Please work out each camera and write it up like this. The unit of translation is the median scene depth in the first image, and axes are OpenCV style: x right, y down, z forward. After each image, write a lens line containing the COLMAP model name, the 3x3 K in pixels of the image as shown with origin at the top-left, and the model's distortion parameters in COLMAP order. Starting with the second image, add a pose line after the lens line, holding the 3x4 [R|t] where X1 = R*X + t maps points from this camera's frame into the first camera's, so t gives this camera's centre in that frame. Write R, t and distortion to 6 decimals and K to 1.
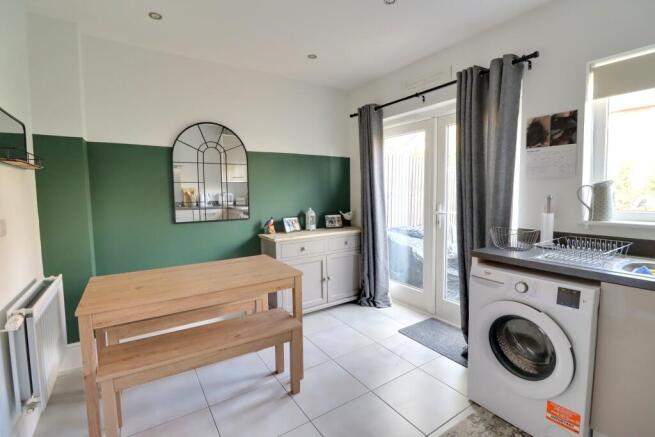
lens RADIAL K [[305.2, 0, 332.0], [0, 305.2, 215.0], [0, 0, 1]] dist [0.001580, -0.001783]
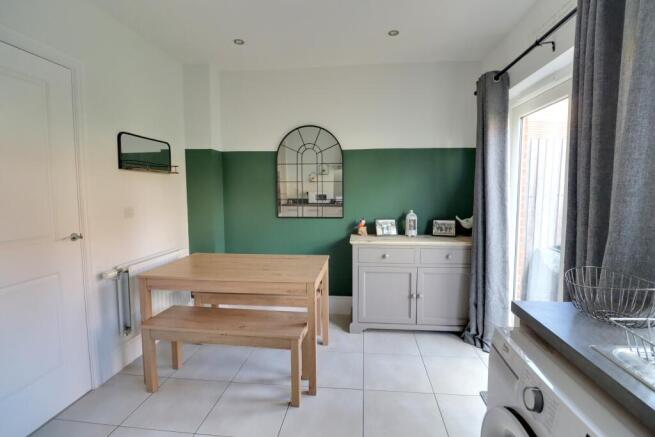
lens RADIAL K [[305.2, 0, 331.3], [0, 305.2, 215.0], [0, 0, 1]] dist [0.001580, -0.001783]
pose [[0.774182, 0.062697, -0.629850, 0.317953], [-0.058386, 0.997913, 0.027570, -0.021670], [0.630265, 0.015430, 0.776227, 0.202084]]
